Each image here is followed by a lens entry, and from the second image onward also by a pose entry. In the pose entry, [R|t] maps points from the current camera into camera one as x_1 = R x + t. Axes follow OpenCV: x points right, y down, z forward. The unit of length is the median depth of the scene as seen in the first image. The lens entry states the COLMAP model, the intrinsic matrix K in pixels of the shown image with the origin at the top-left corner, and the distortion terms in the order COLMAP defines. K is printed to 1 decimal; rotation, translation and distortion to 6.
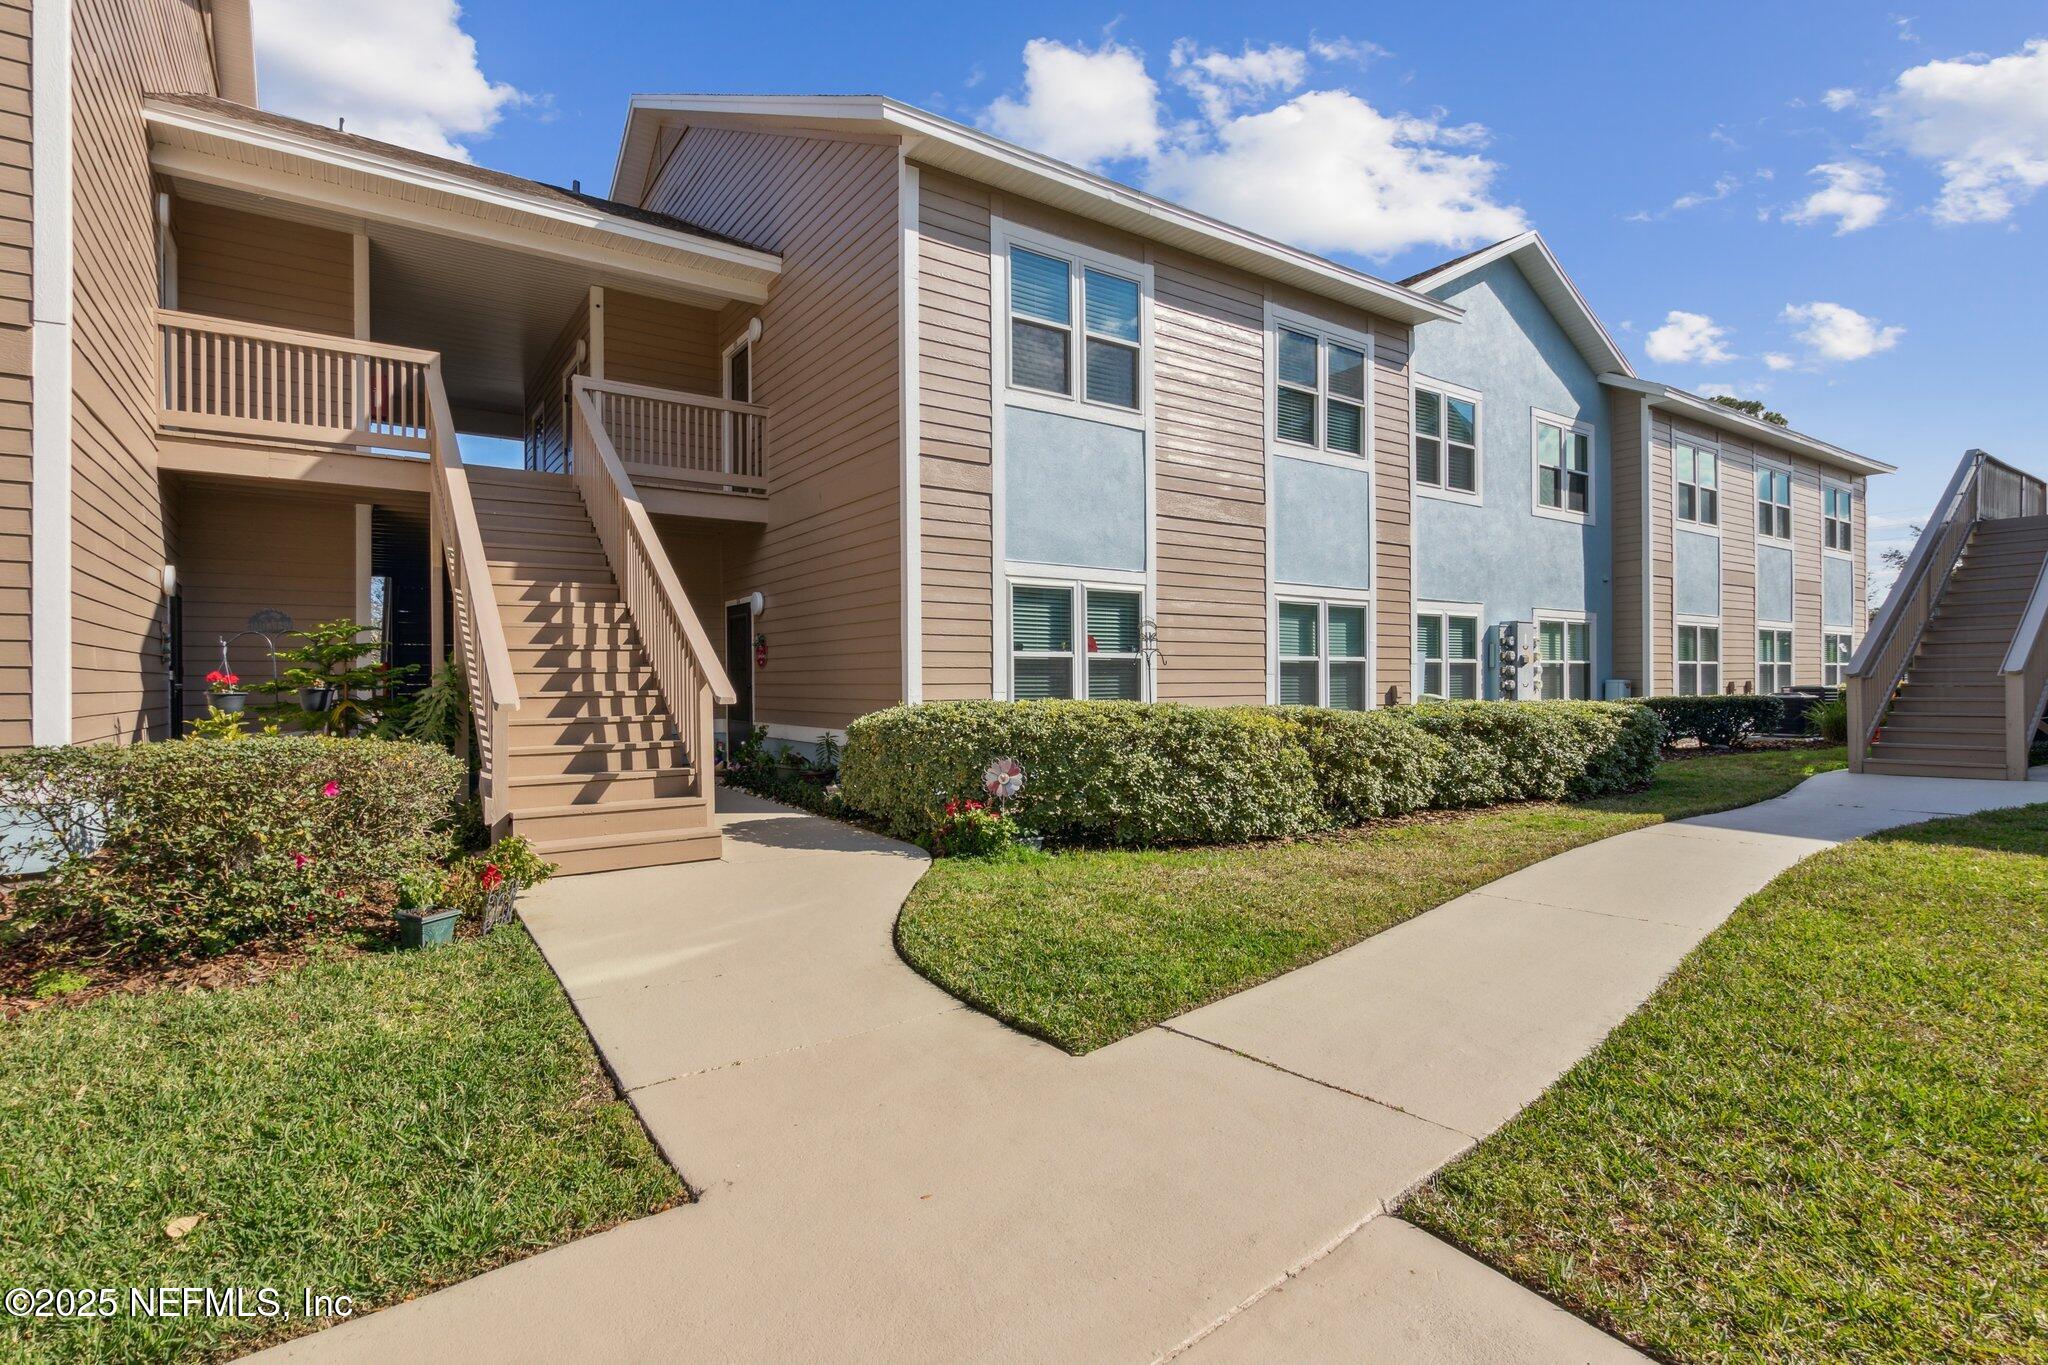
lens RADIAL K [[963.7, 0, 1003.6], [0, 963.7, 679.0], [0, 0, 1]] dist [0.009260, -0.001319]
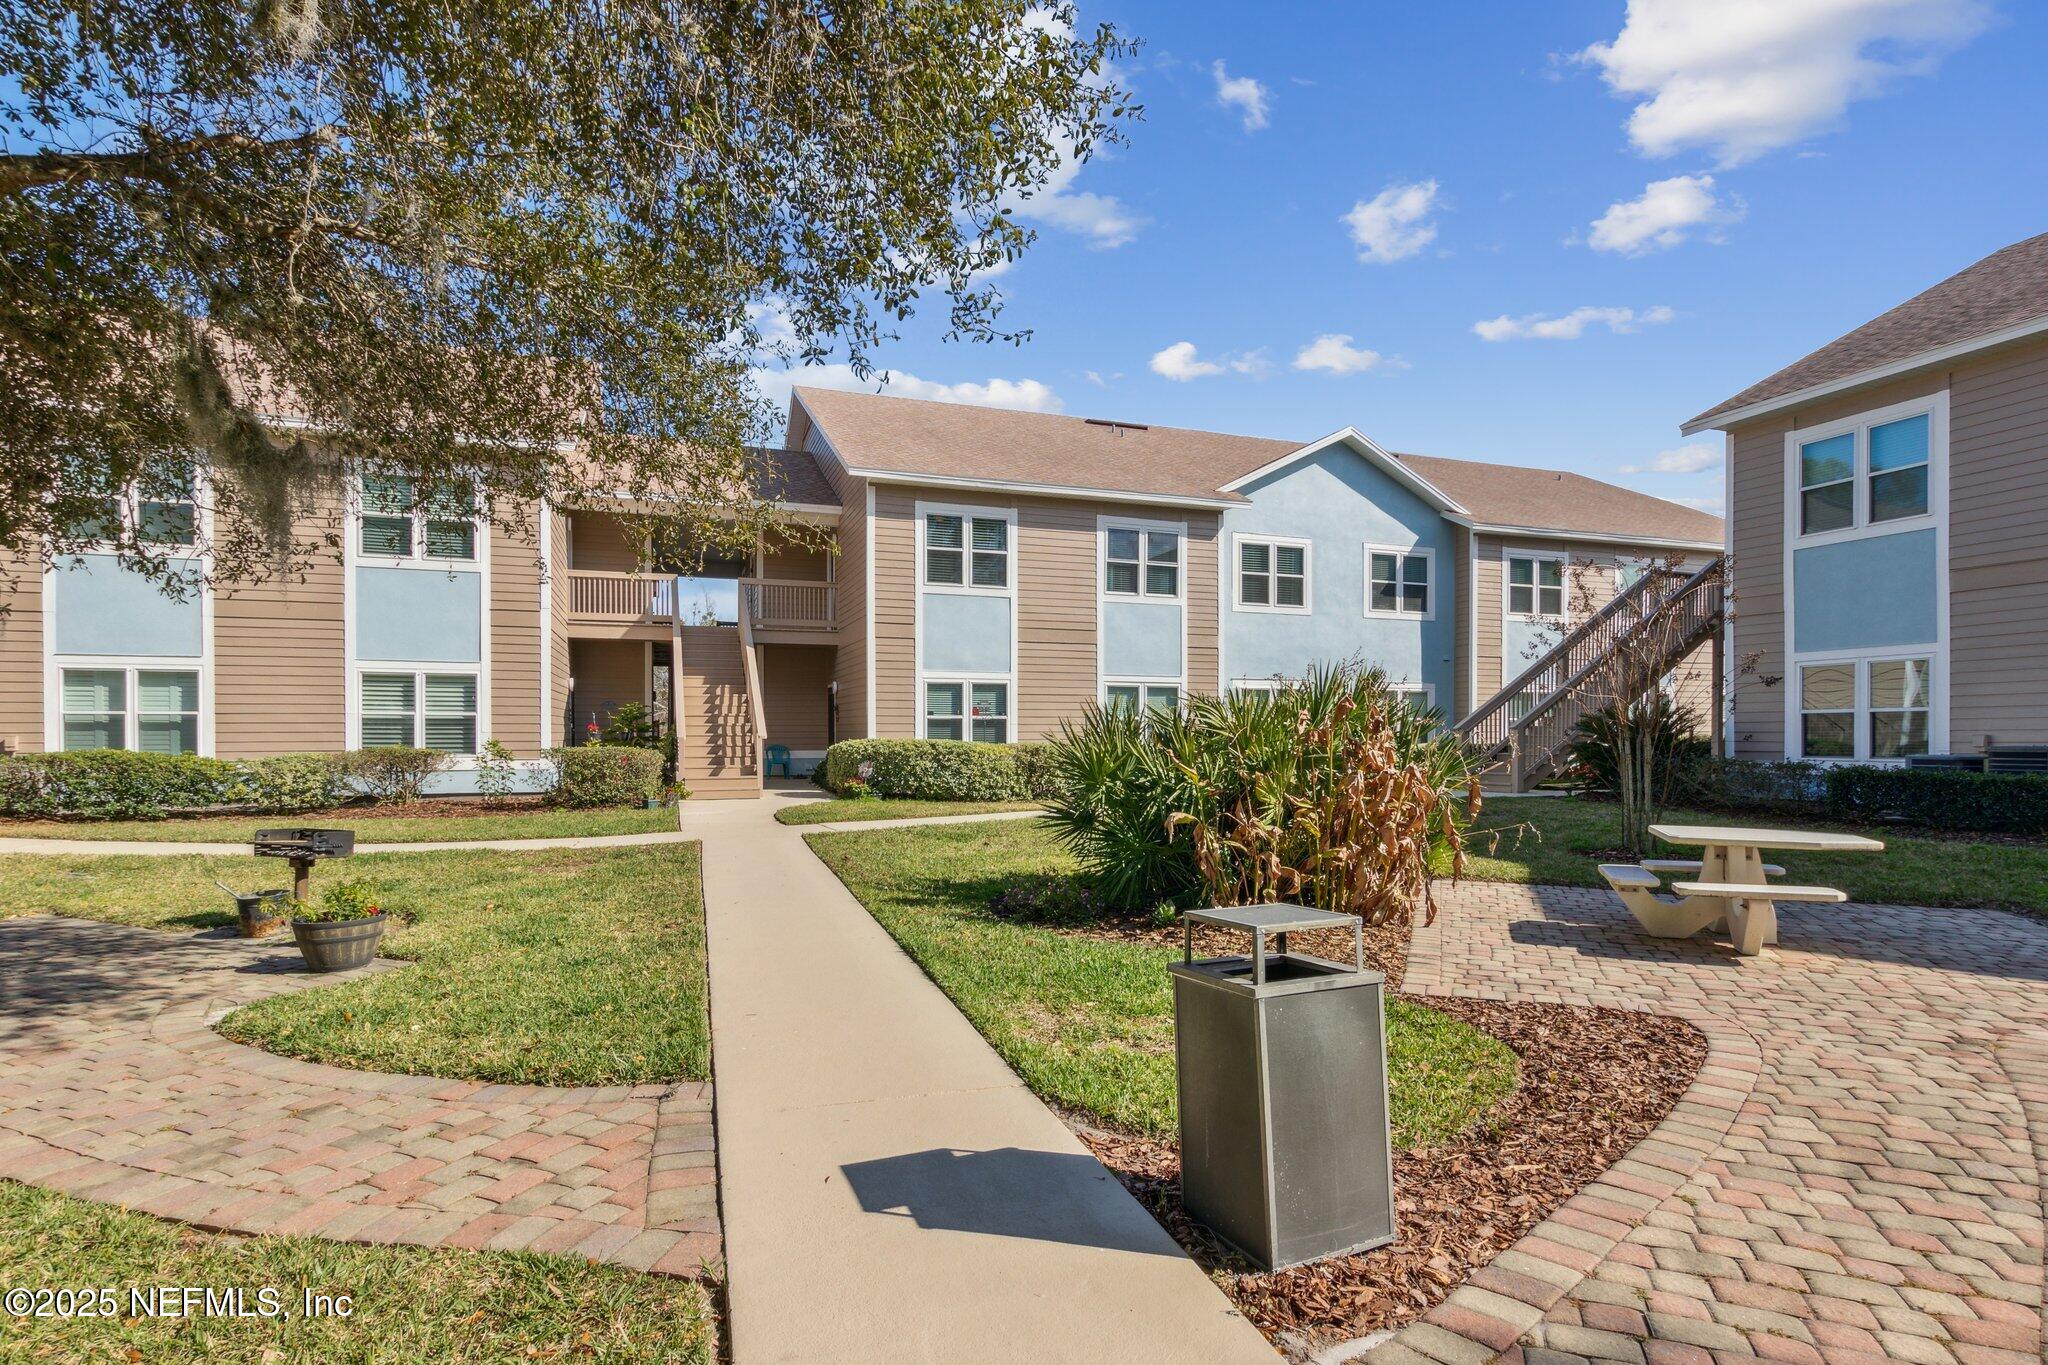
lens RADIAL K [[963.7, 0, 1023.9], [0, 963.7, 757.0], [0, 0, 1]] dist [0.009260, -0.001319]
pose [[0.968979, 0.013212, -0.246789, 0.699696], [-0.005575, 0.999484, 0.031621, -0.006733], [0.247079, -0.029264, 0.968553, -0.899363]]
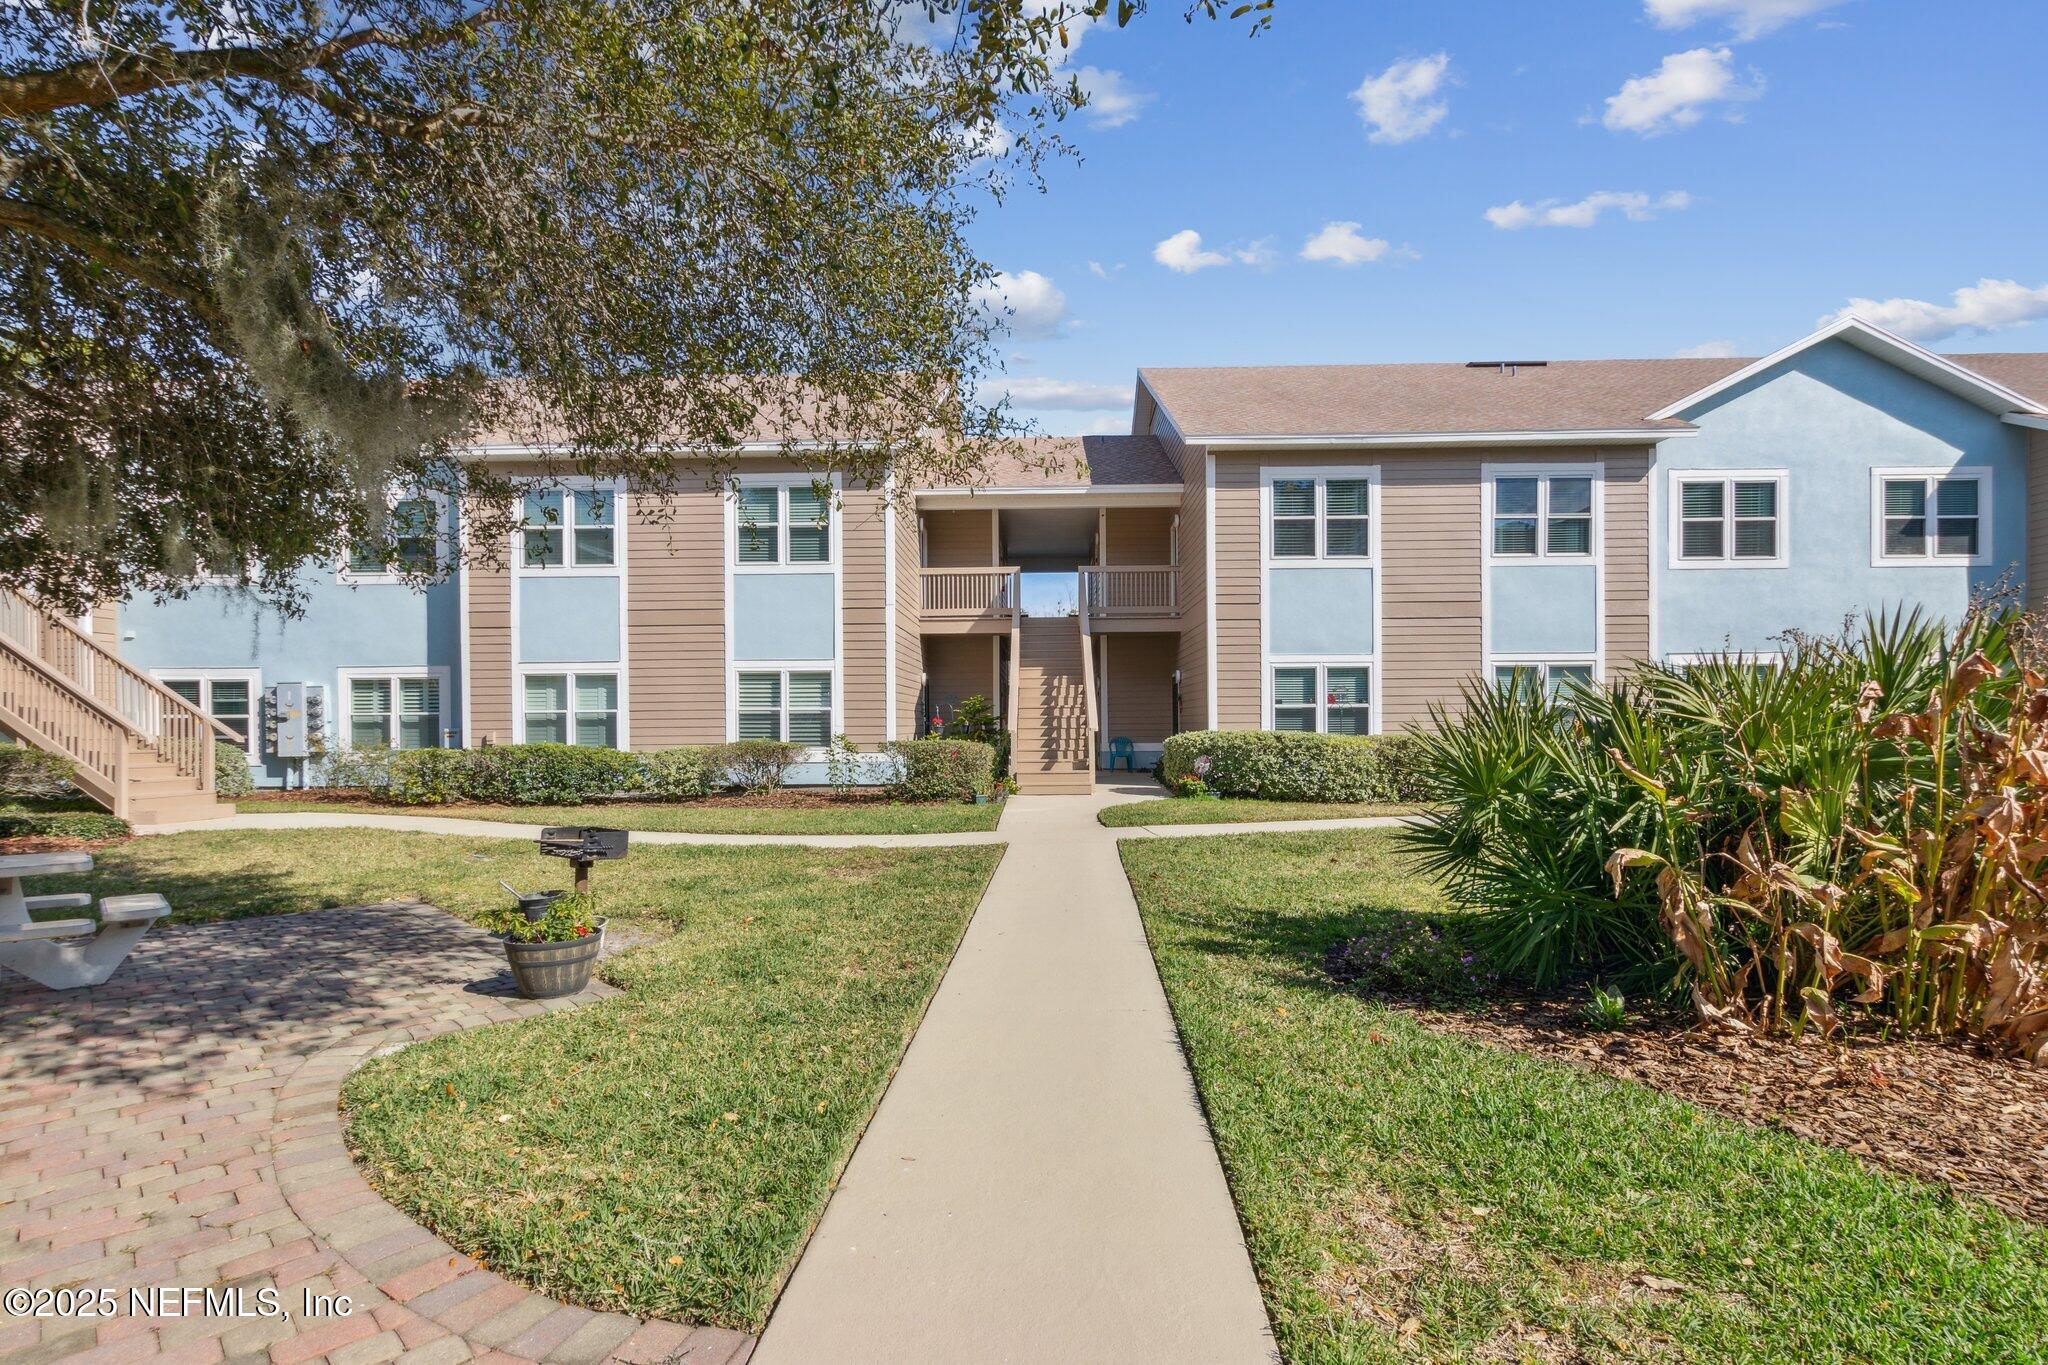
lens RADIAL K [[963.7, 0, 1039.7], [0, 963.7, 734.6], [0, 0, 1]] dist [0.009260, -0.001319]
pose [[0.823540, 0.007157, -0.567212, 0.669292], [0.003602, 0.999834, 0.017846, -0.005934], [0.567246, -0.016740, 0.823378, -0.736650]]
